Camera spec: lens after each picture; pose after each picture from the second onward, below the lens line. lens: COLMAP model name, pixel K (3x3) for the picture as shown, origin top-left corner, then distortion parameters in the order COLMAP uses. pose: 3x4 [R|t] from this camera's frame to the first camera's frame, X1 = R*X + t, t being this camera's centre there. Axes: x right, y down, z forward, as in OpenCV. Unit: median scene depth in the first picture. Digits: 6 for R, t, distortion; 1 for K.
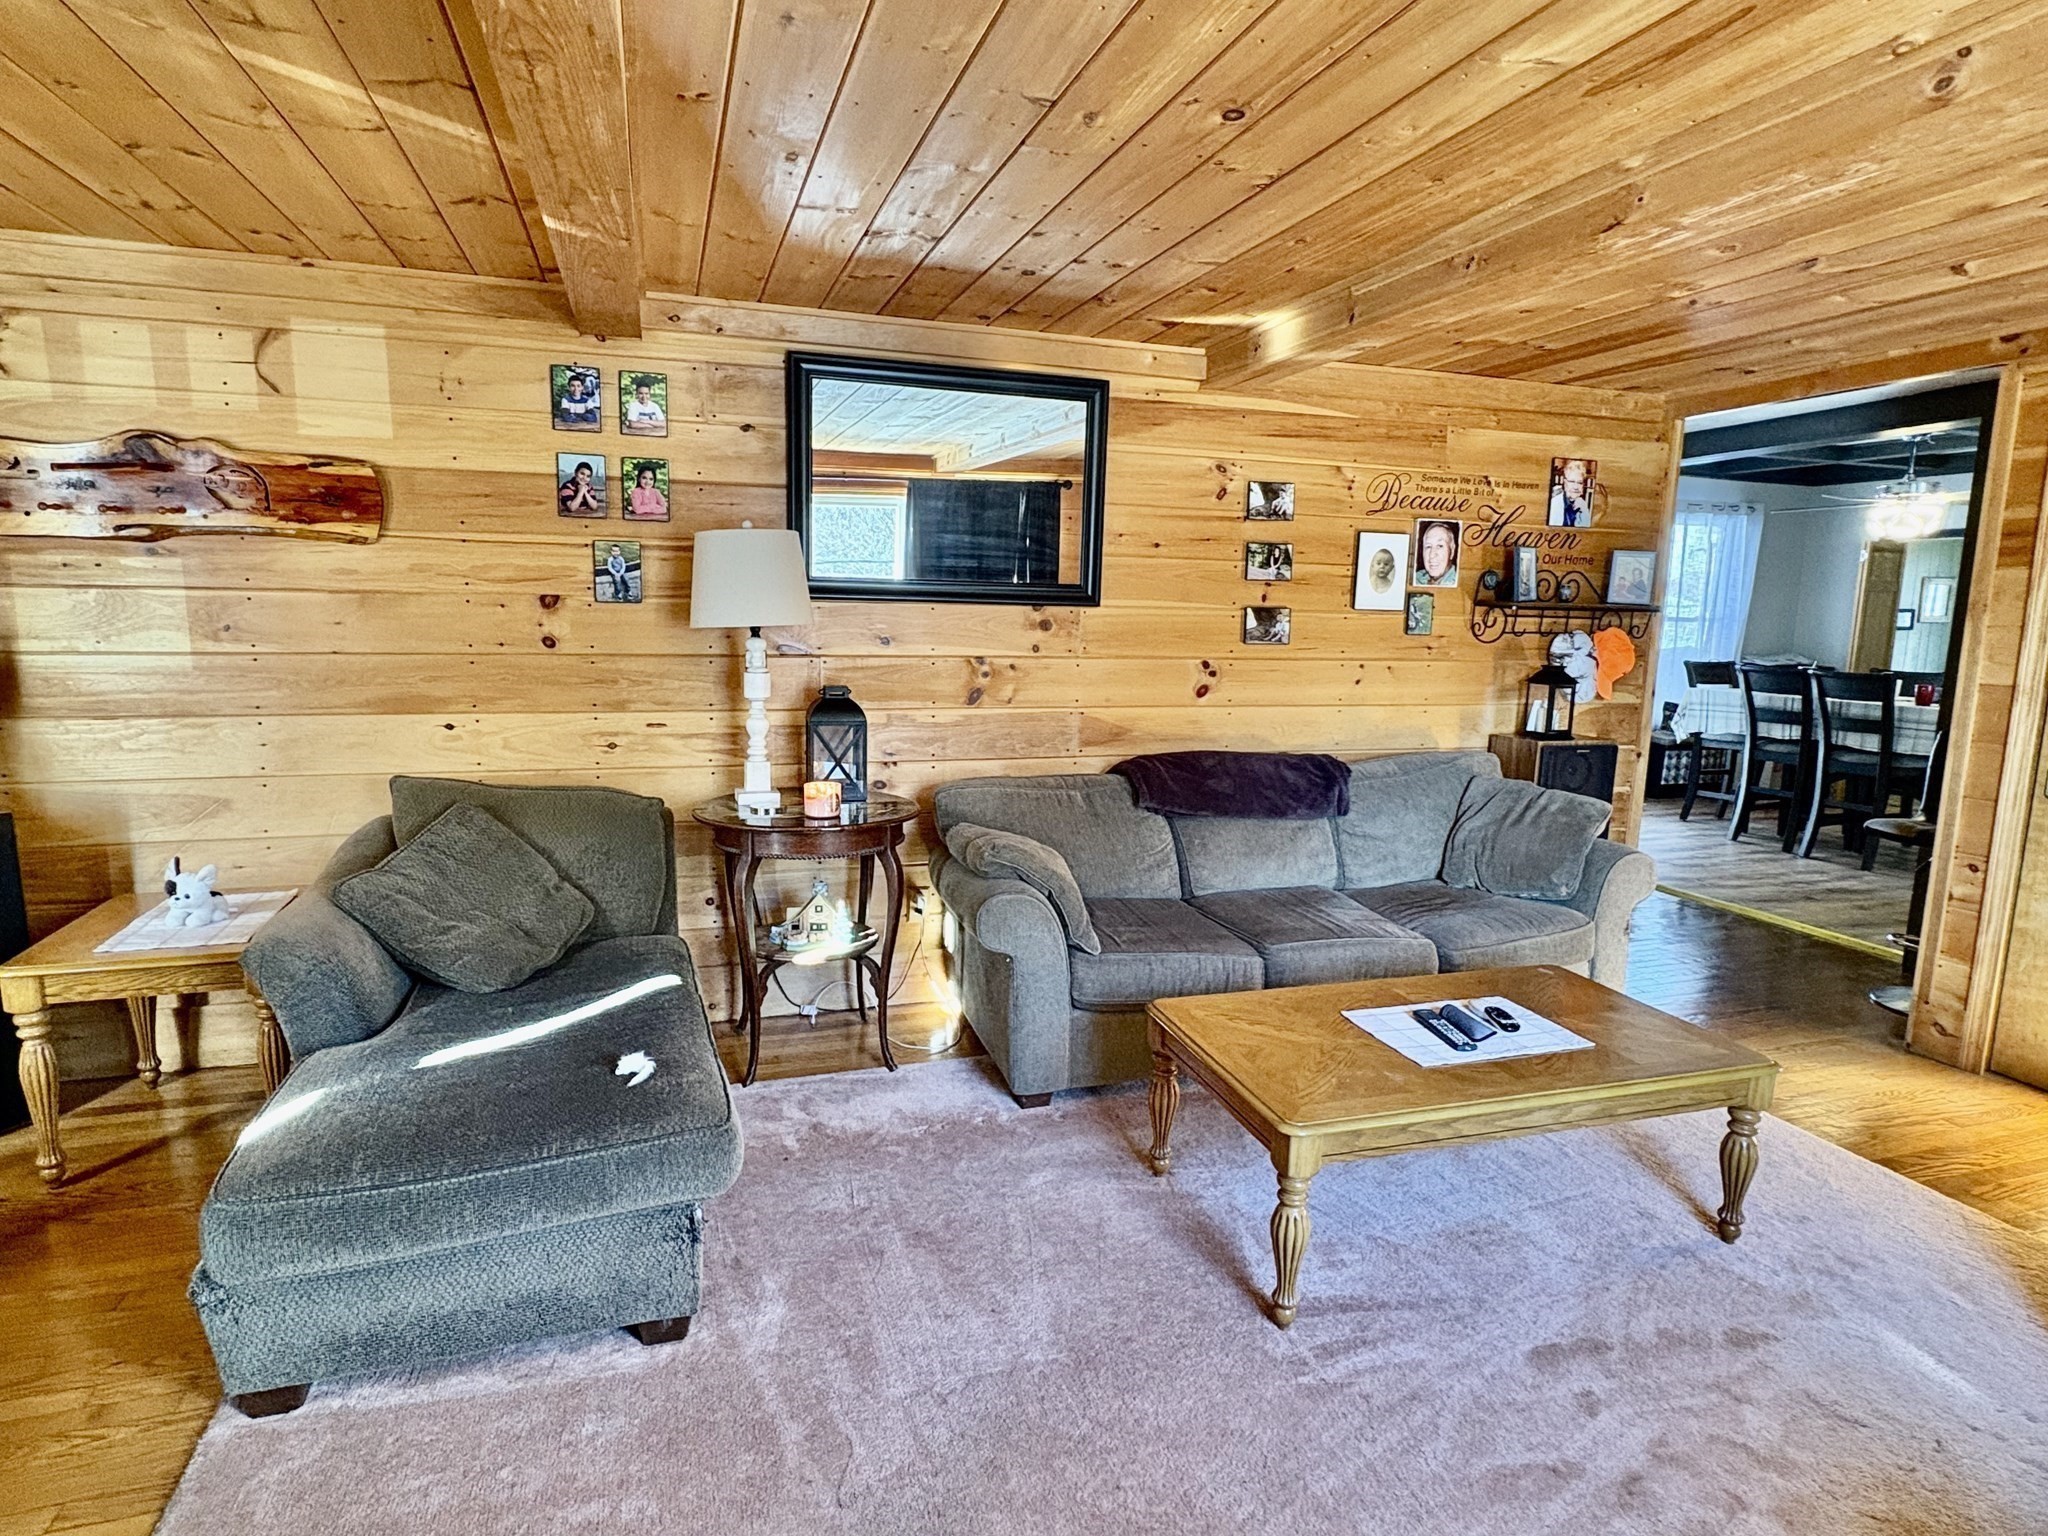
lens RADIAL K [[1108.0, 0, 1025.0], [0, 1108.0, 778.2], [0, 0, 1]] dist [-0.002292, 0.000999]
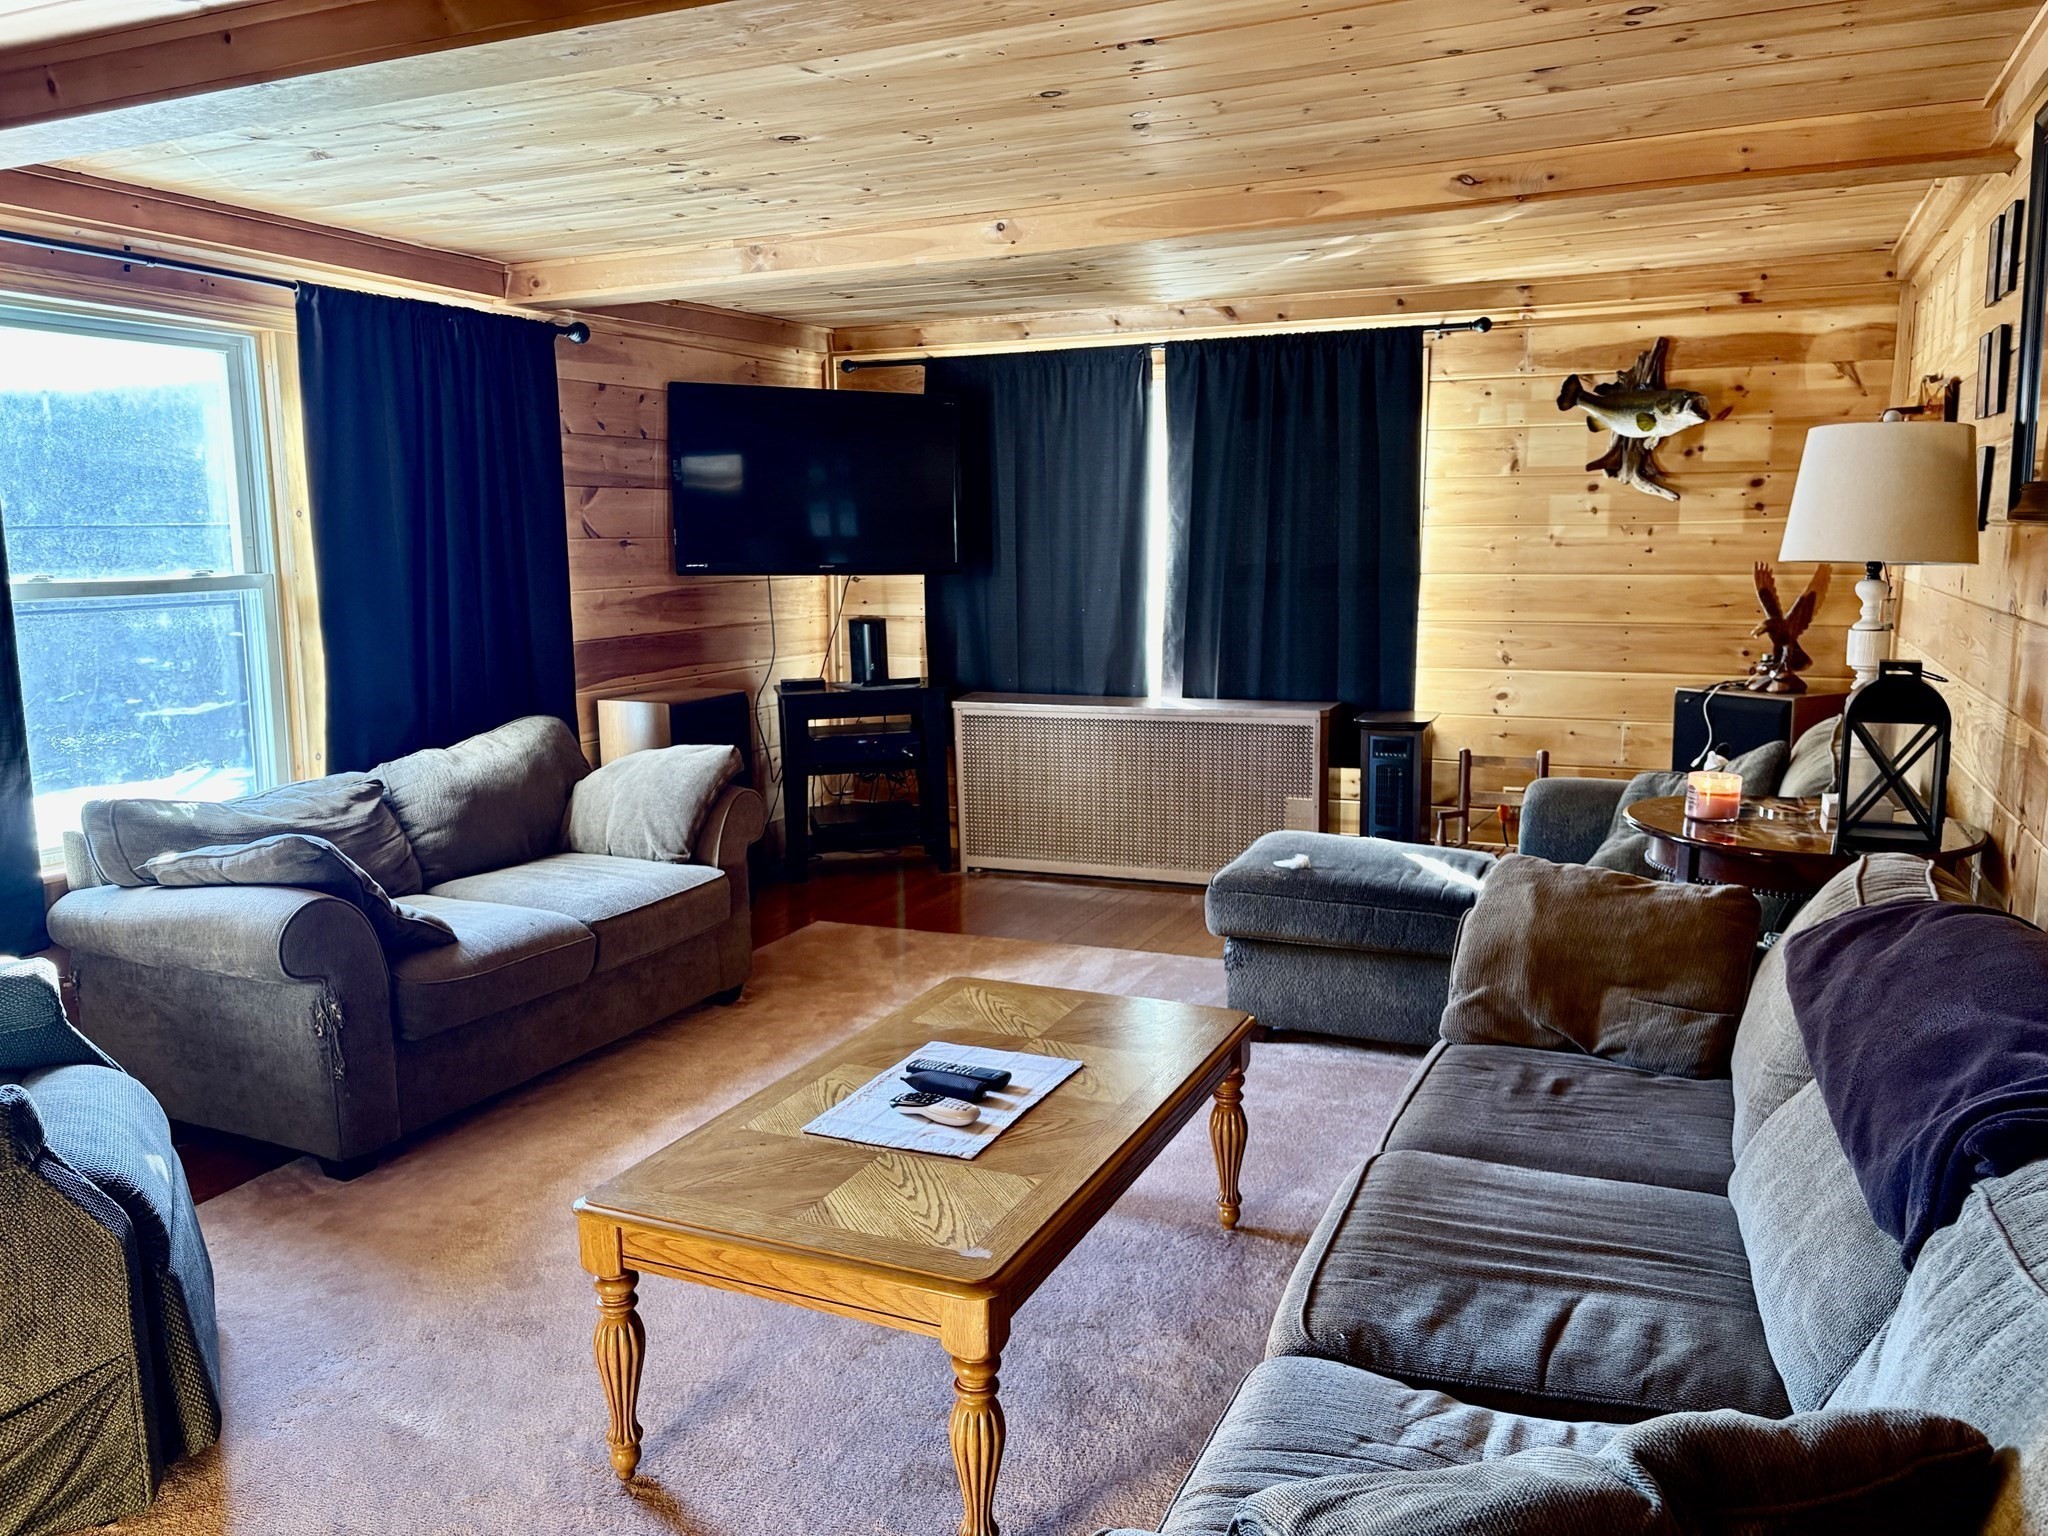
lens RADIAL K [[1533.9, 0, 1031.6], [0, 1533.9, 822.9], [0, 0, 1]] dist [0.033071, -0.020474]
pose [[-0.655066, 0.128503, -0.744564, 0.740597], [-0.125188, 0.953352, 0.274677, -0.160433], [0.745129, 0.273142, -0.608421, 1.083677]]
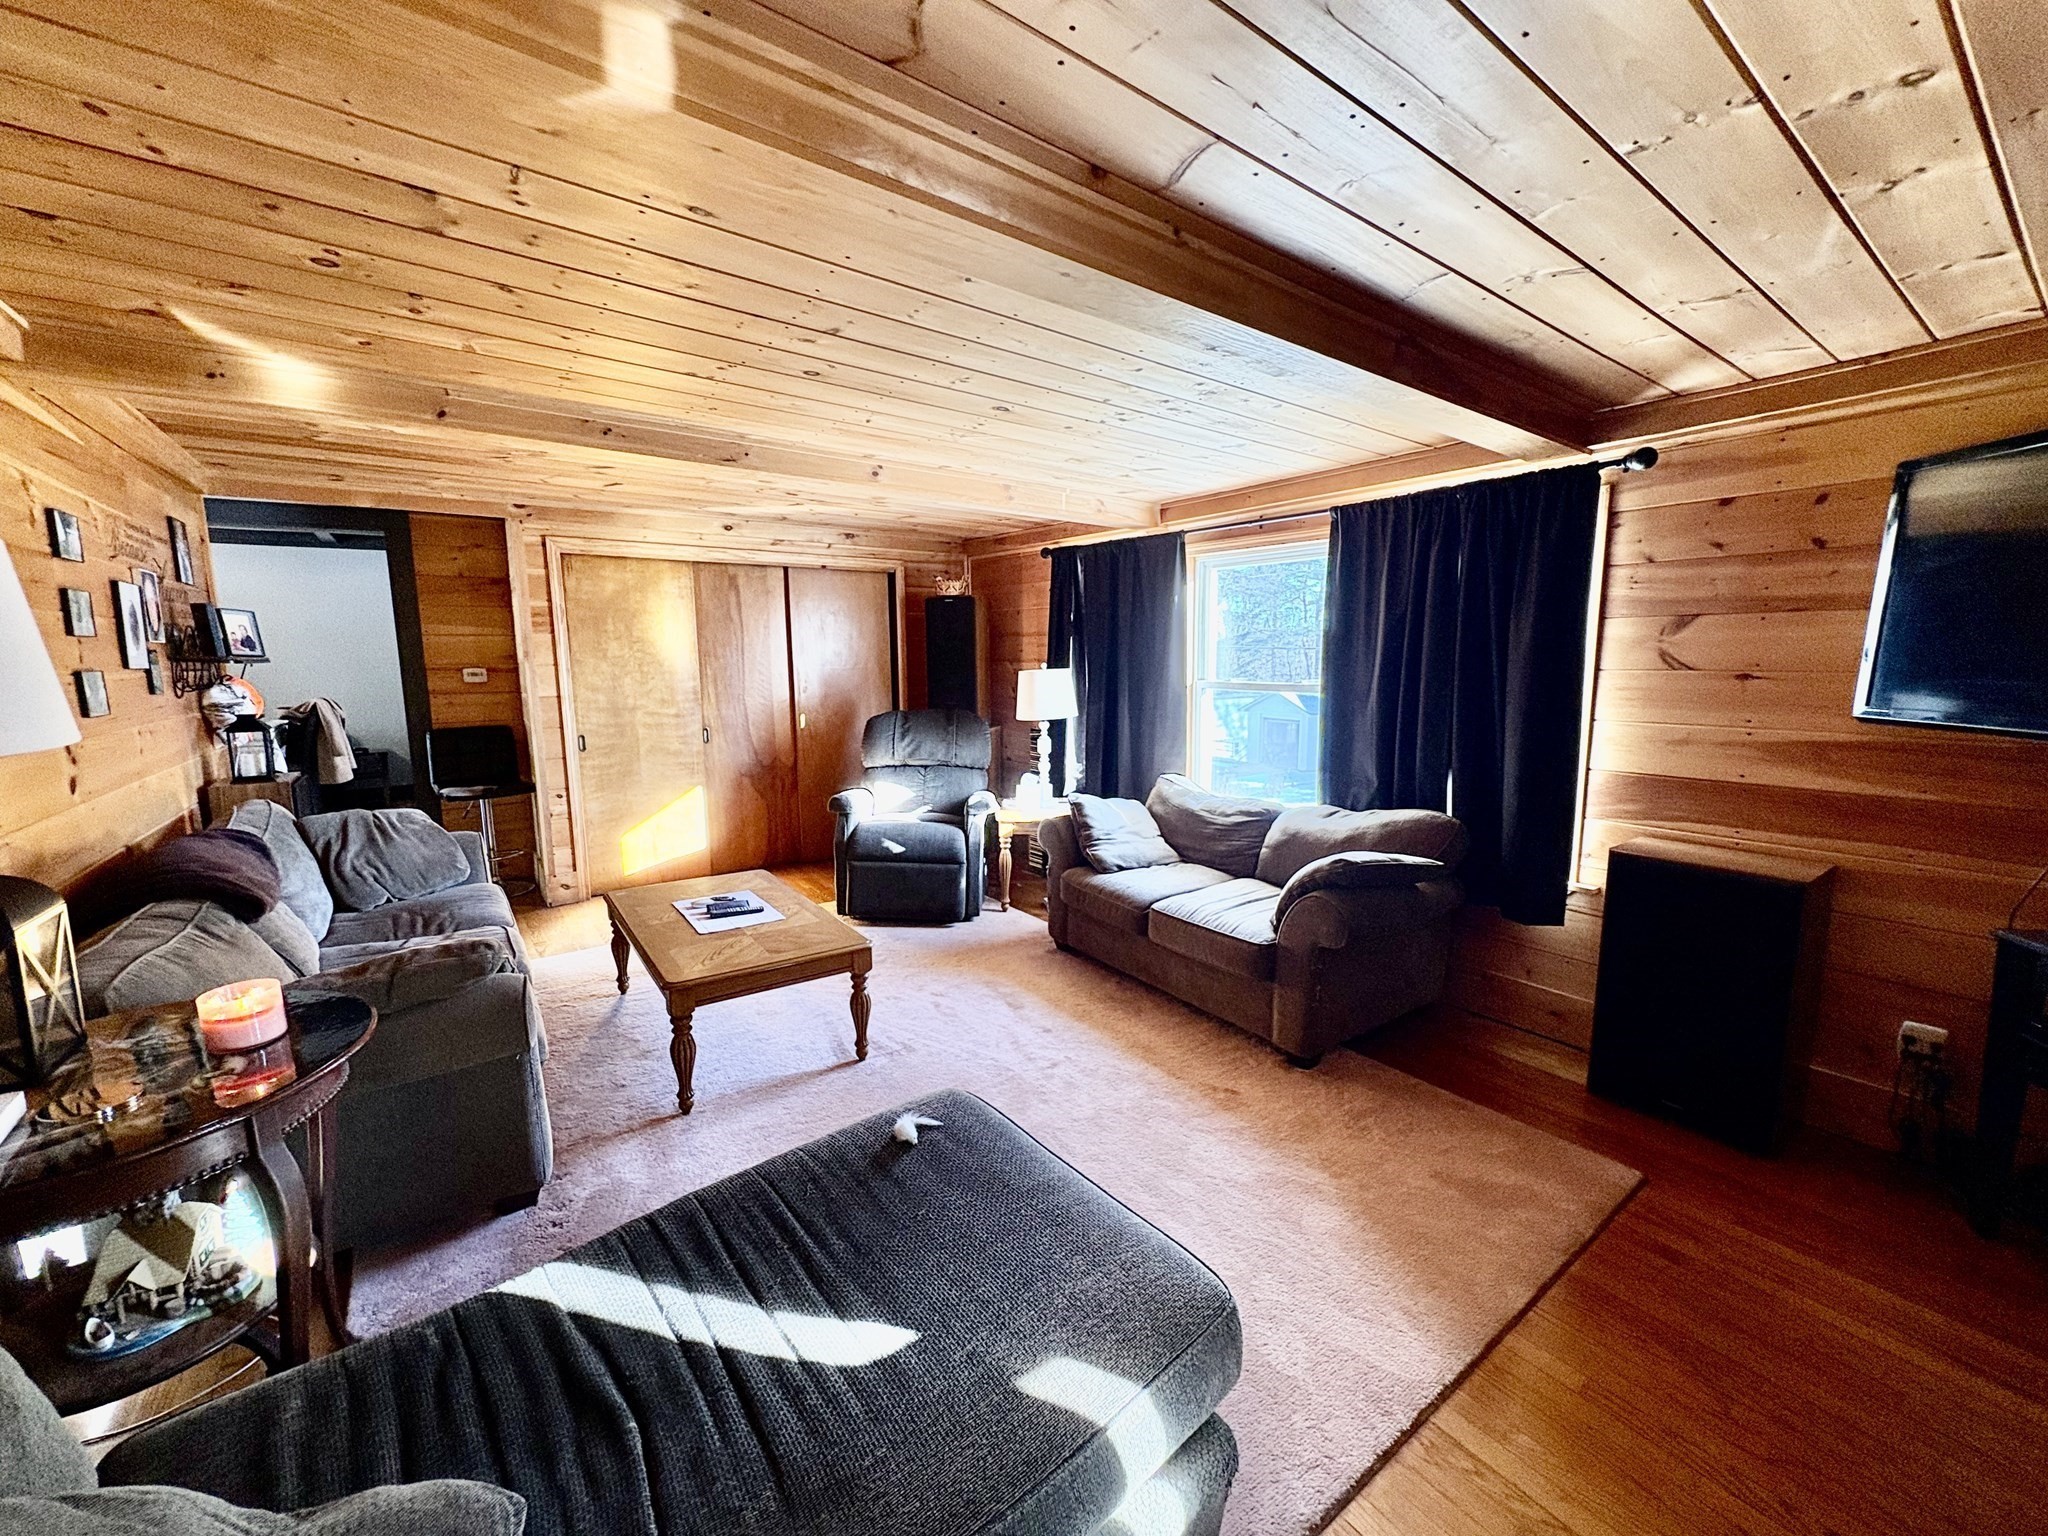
lens RADIAL K [[809.1, 0, 1021.2], [0, 809.1, 769.2], [0, 0, 1]] dist [-0.001658, 0.000356]
pose [[-0.307620, -0.152285, 0.939244, -0.579650], [0.147619, 0.967520, 0.205218, -0.112875], [-0.939989, 0.201779, -0.275148, 0.584569]]
